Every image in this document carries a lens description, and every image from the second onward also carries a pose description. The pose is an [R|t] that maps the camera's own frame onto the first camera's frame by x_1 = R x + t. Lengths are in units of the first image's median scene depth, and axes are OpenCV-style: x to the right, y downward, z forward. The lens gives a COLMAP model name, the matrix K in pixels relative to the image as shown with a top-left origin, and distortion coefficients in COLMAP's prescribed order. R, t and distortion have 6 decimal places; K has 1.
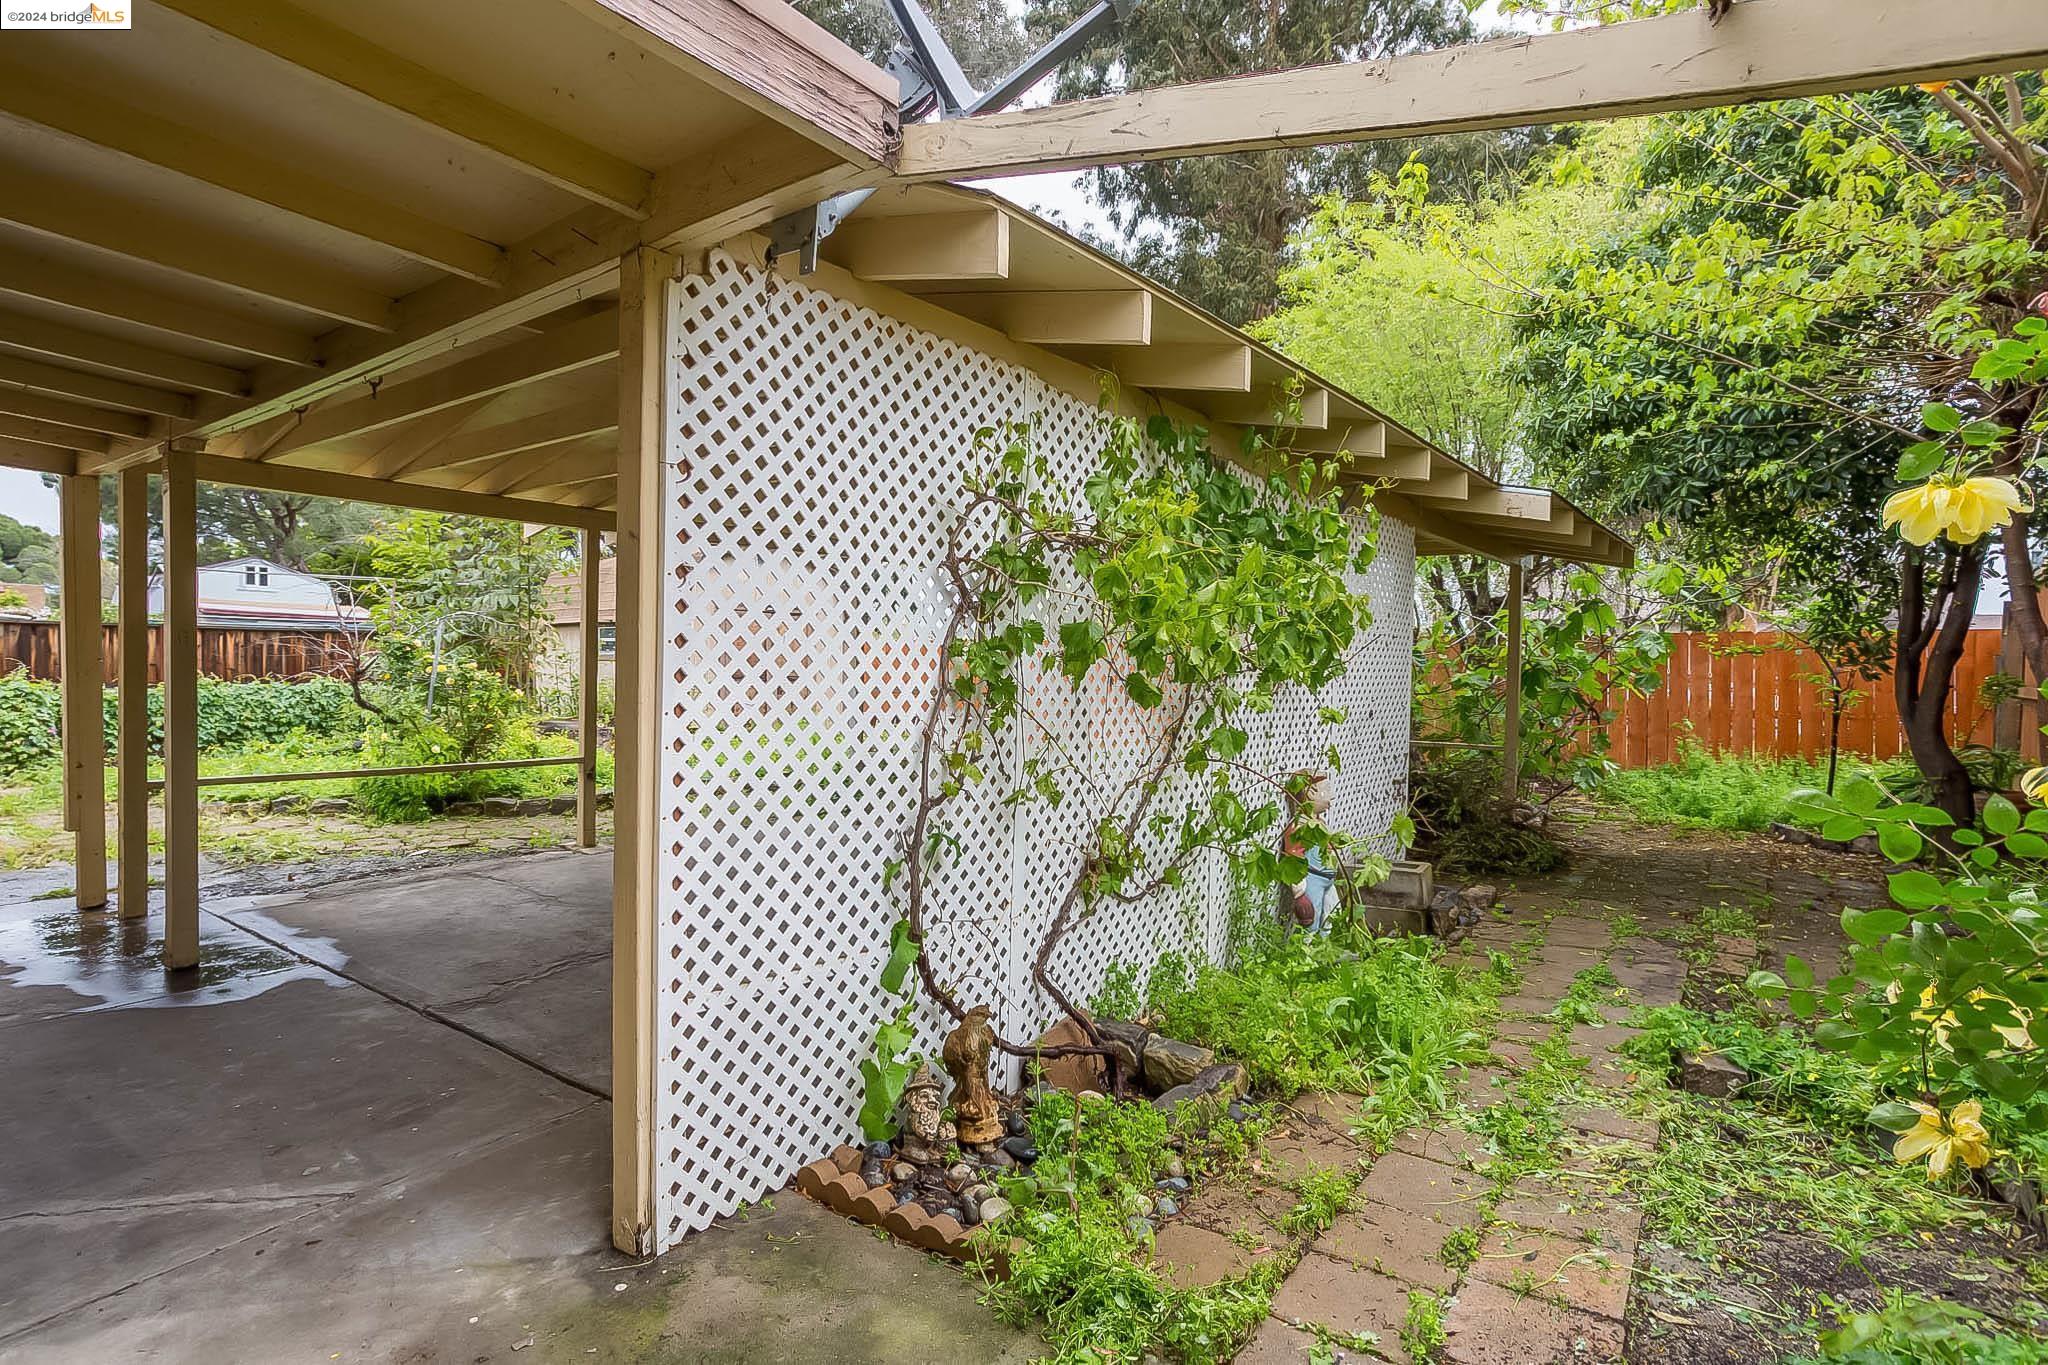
lens RADIAL K [[1027.7, 0, 1022.8], [0, 1027.7, 690.7], [0, 0, 1]] dist [-0.012229, 0.003938]
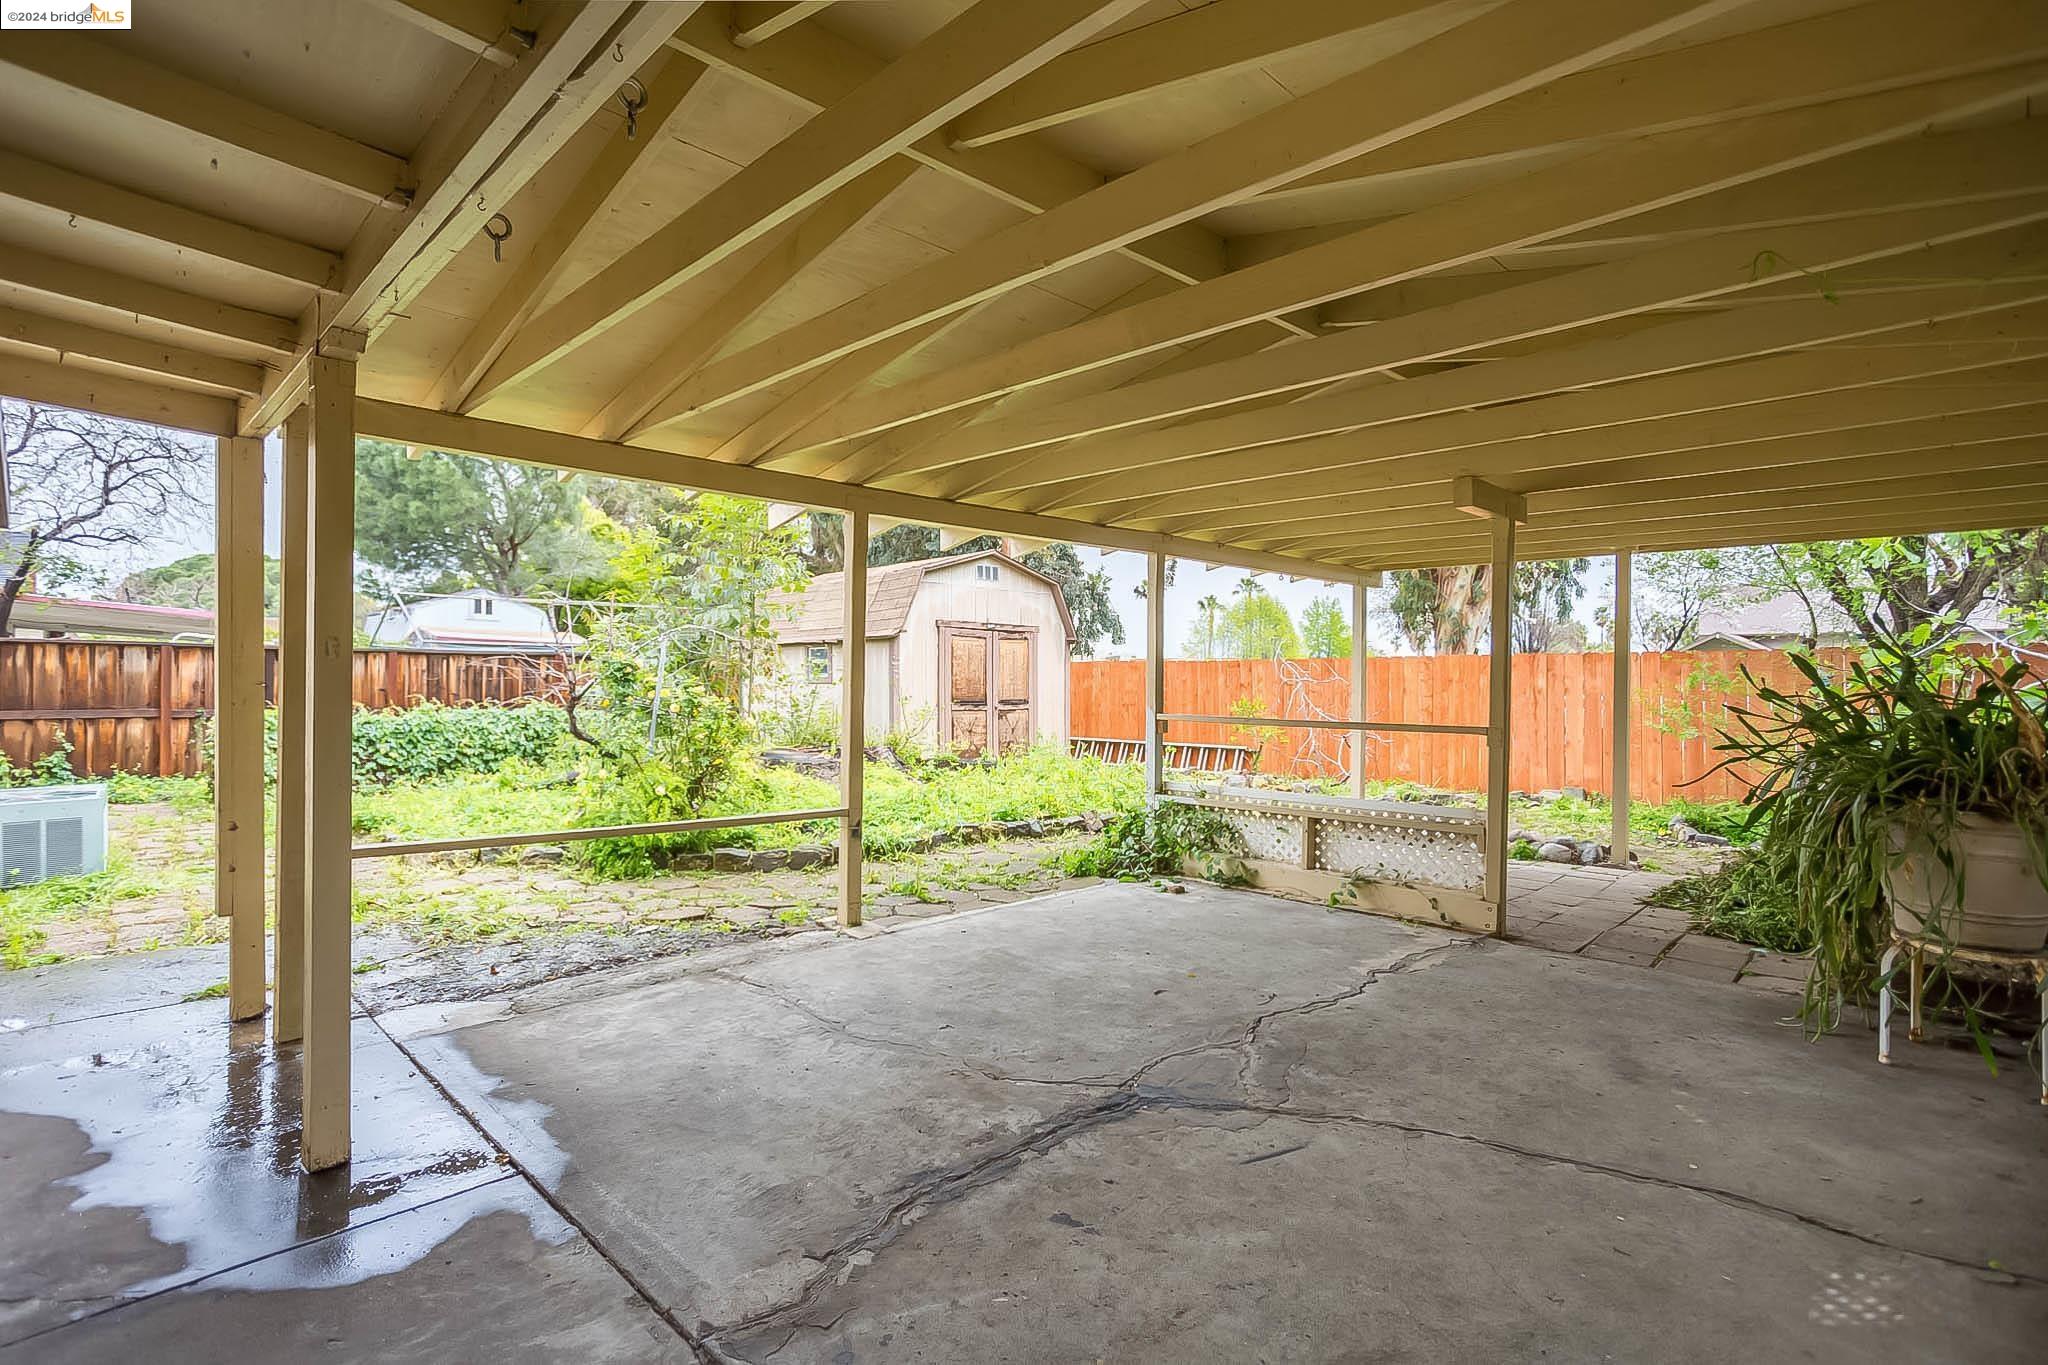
lens RADIAL K [[1027.7, 0, 1024.0], [0, 1027.7, 677.6], [0, 0, 1]] dist [-0.012229, 0.003938]
pose [[0.987462, -0.007475, -0.157681, -0.142522], [0.002223, 0.999438, -0.033454, -0.005333], [0.157843, 0.032684, 0.986923, 0.210748]]
